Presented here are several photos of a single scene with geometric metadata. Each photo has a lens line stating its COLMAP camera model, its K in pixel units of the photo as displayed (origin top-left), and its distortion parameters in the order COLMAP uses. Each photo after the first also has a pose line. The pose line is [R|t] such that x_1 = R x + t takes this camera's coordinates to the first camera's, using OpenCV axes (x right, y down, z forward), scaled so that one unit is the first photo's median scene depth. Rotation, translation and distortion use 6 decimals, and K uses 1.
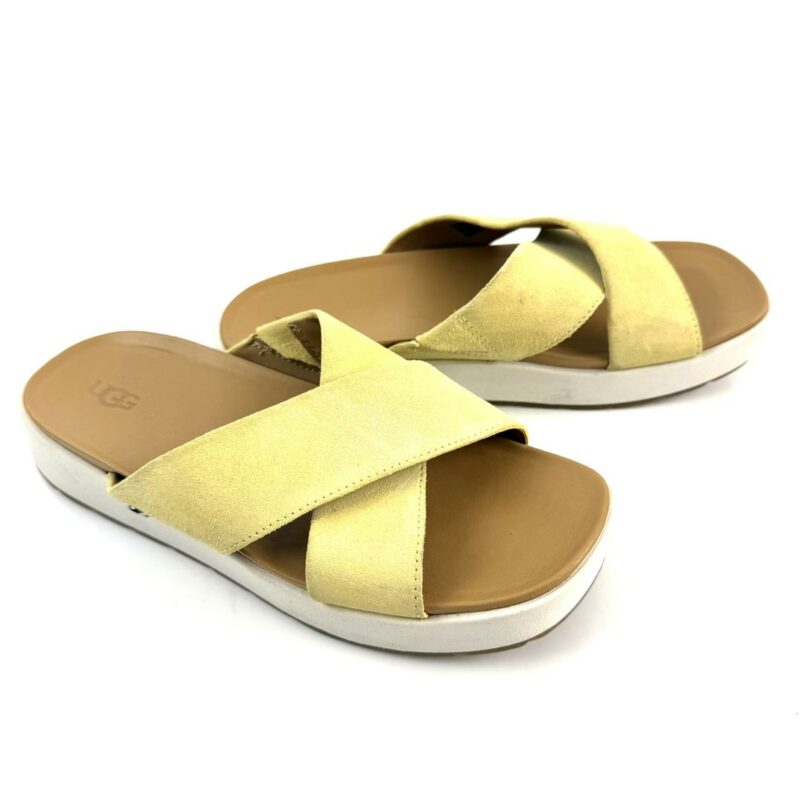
lens RADIAL K [[750.9, 0, 400.0], [0, 750.9, 400.0], [0, 0, 1]] dist [0.084376, -0.013660]
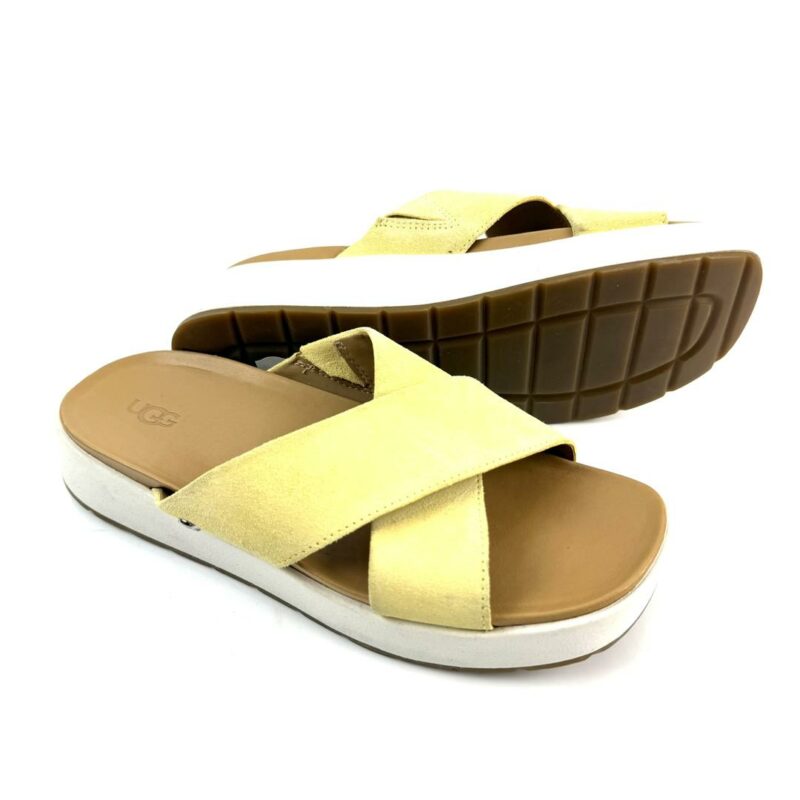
lens RADIAL K [[750.9, 0, 400.0], [0, 750.9, 400.0], [0, 0, 1]] dist [0.084376, -0.013660]
pose [[0.999023, 0.009193, 0.043221, -0.122182], [-0.006084, 0.997422, -0.071507, 0.056896], [-0.043767, 0.071174, 0.996503, -0.001348]]
